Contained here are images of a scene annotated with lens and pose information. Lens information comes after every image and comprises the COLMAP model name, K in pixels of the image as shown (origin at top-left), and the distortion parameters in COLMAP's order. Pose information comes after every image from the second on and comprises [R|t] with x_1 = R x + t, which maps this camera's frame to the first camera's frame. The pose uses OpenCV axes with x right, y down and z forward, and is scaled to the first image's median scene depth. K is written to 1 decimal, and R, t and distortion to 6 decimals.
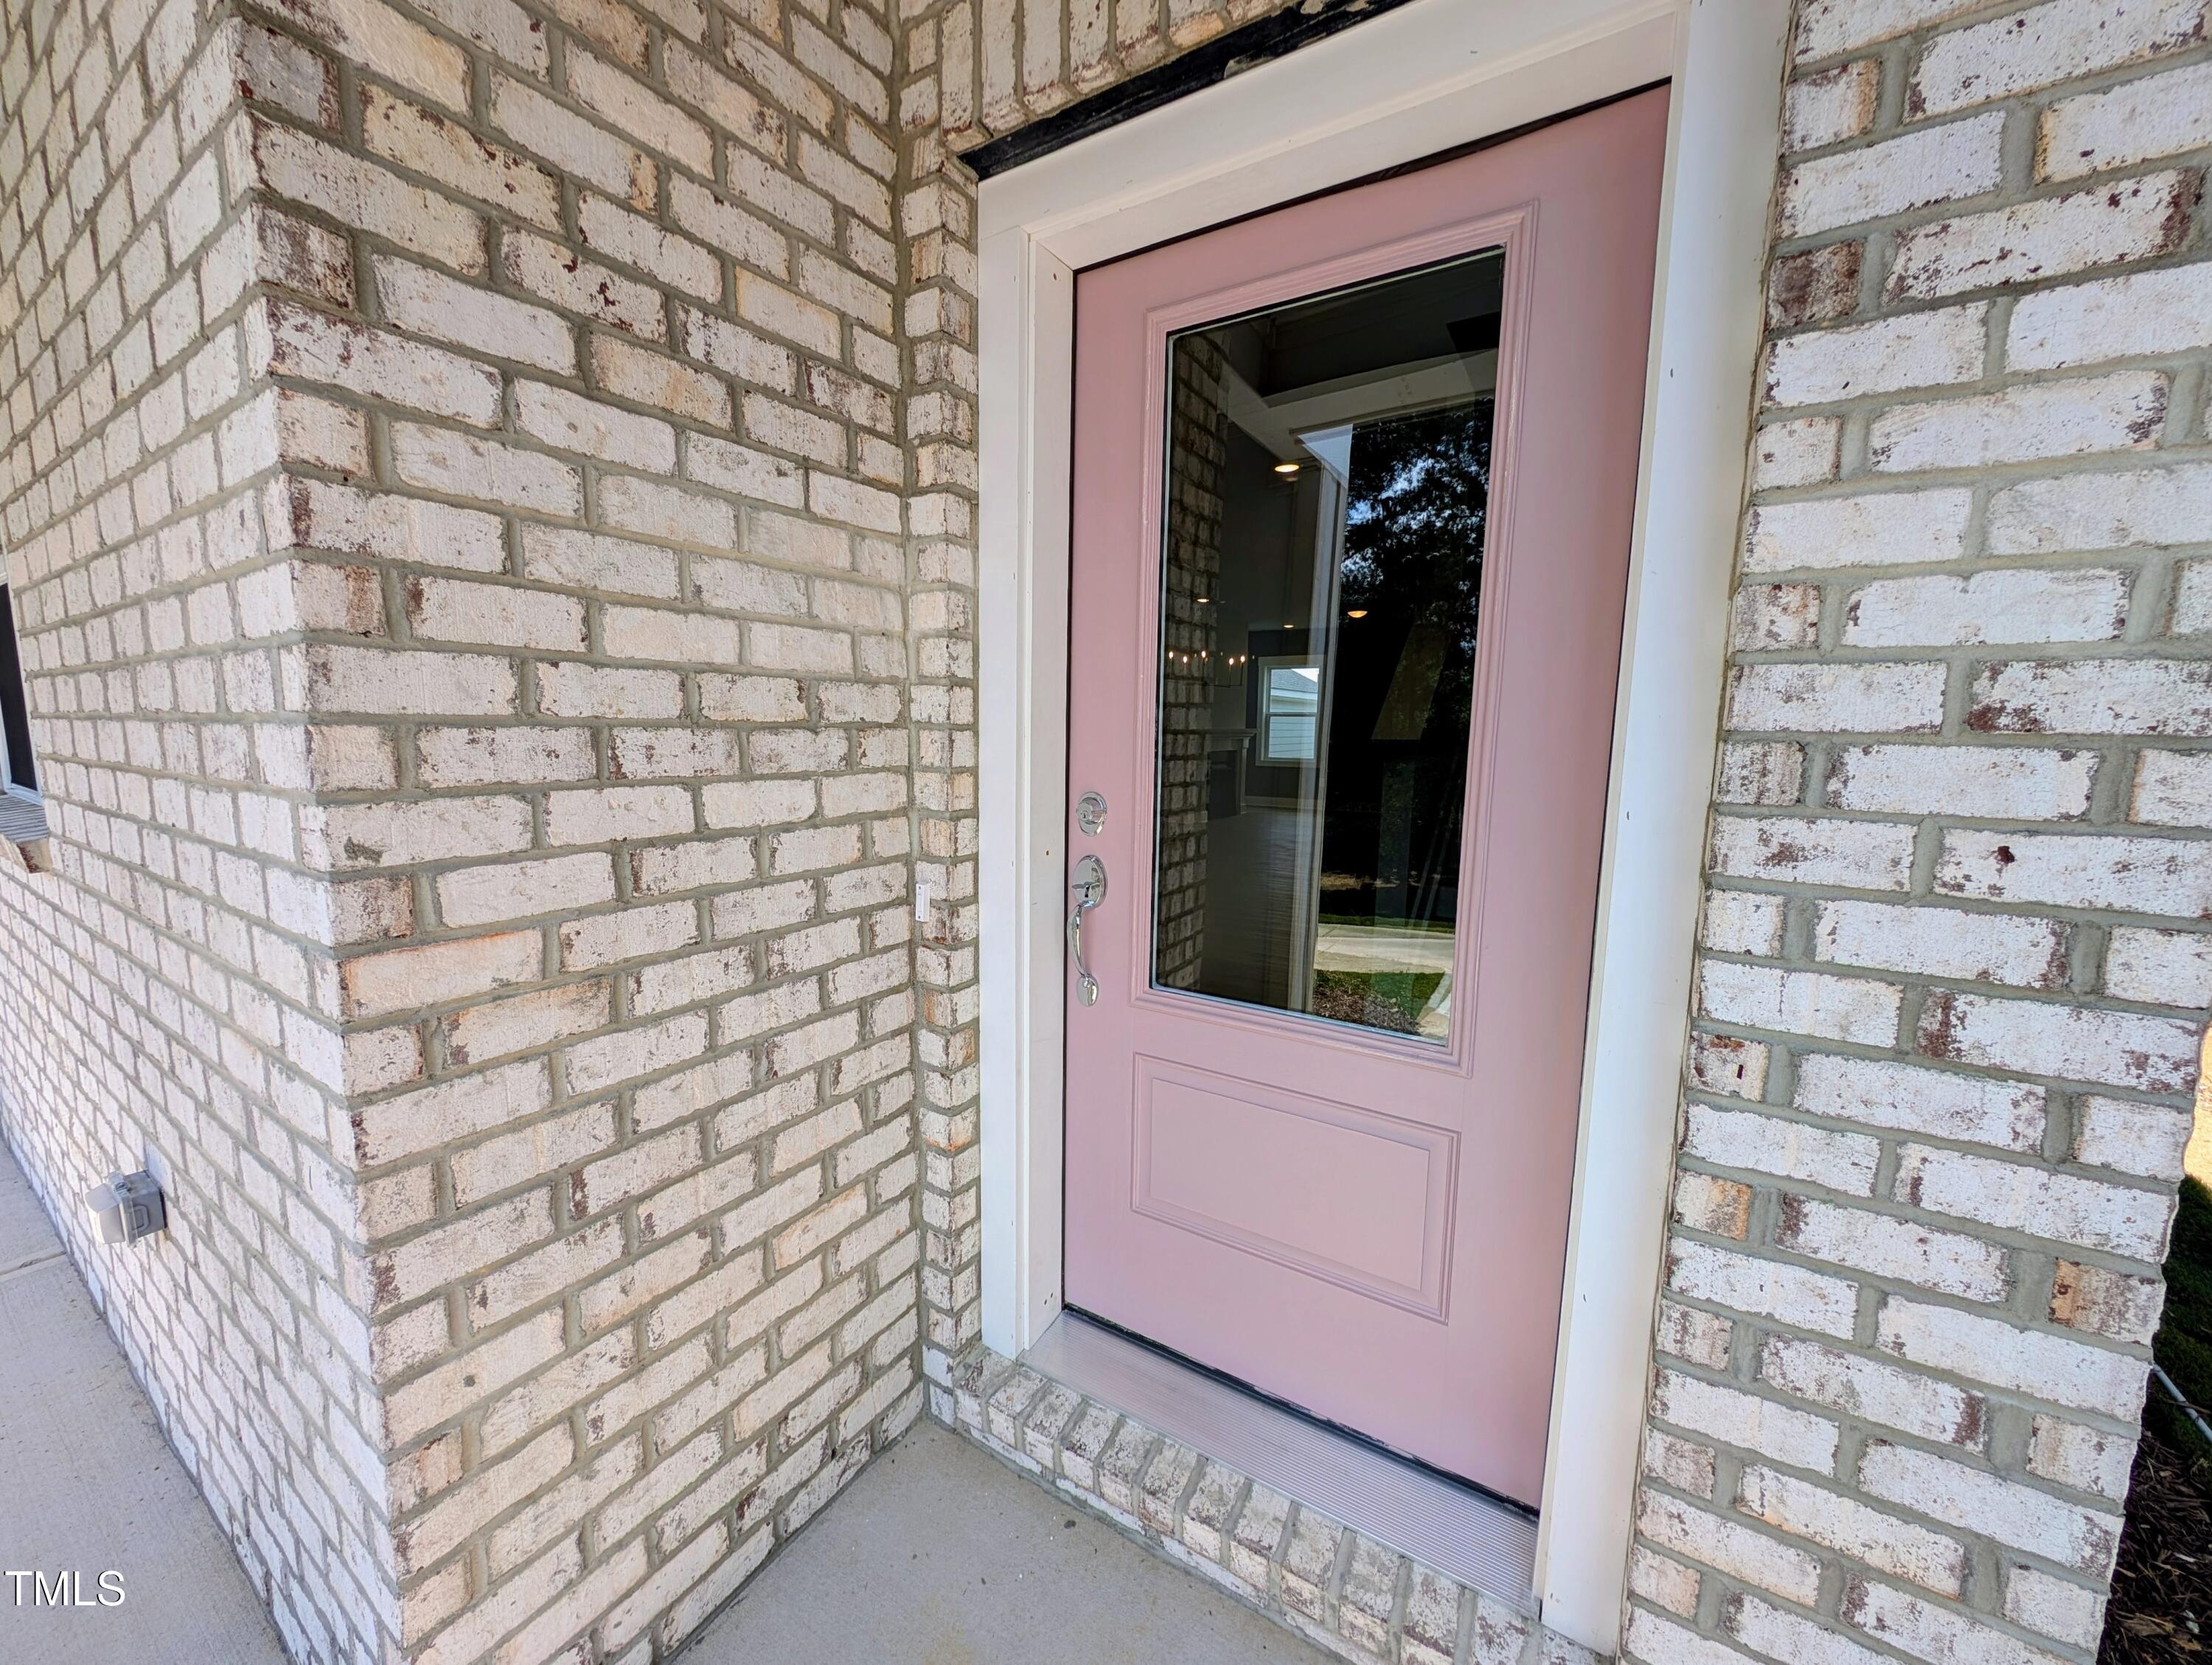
lens RADIAL K [[836.8, 0, 1110.9], [0, 836.8, 830.2], [0, 0, 1]] dist [0.002857, -0.001337]
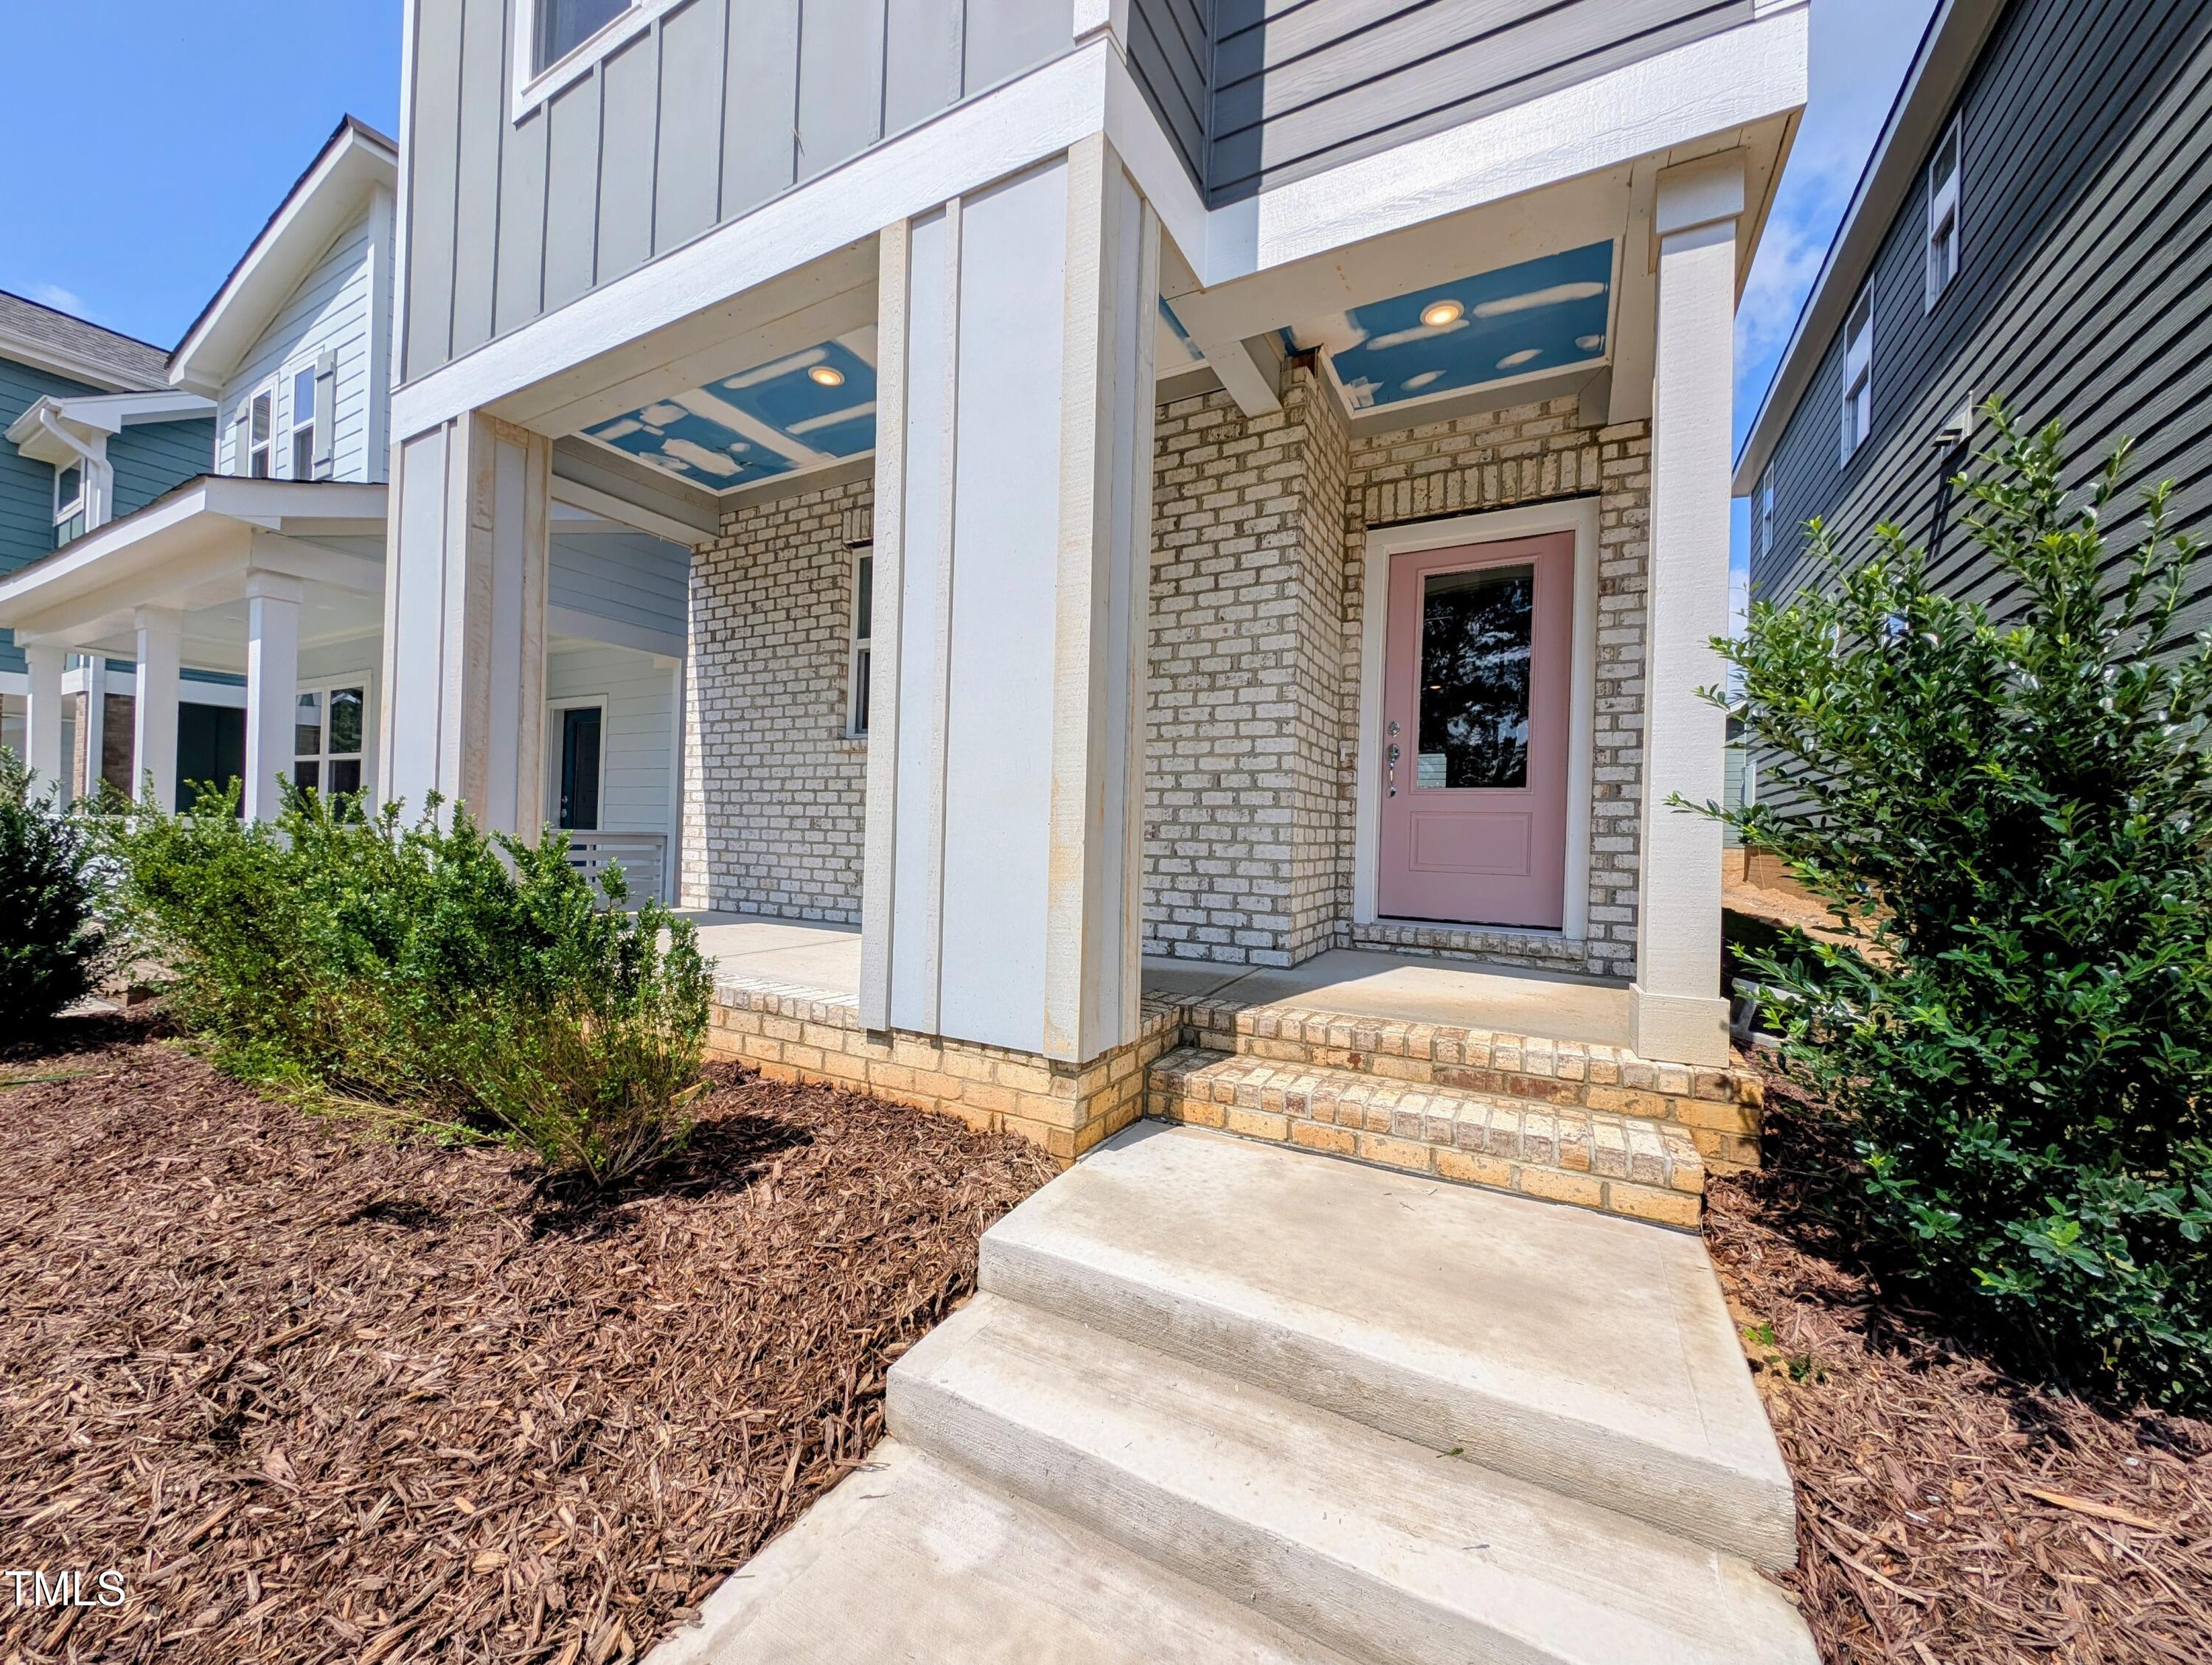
lens RADIAL K [[836.8, 0, 1097.6], [0, 836.8, 833.8], [0, 0, 1]] dist [0.002857, -0.001337]
pose [[0.998463, 0.015291, 0.053279, -1.991410], [-0.008240, 0.991463, -0.130131, 1.208044], [-0.054814, 0.129492, 0.990064, -2.941619]]
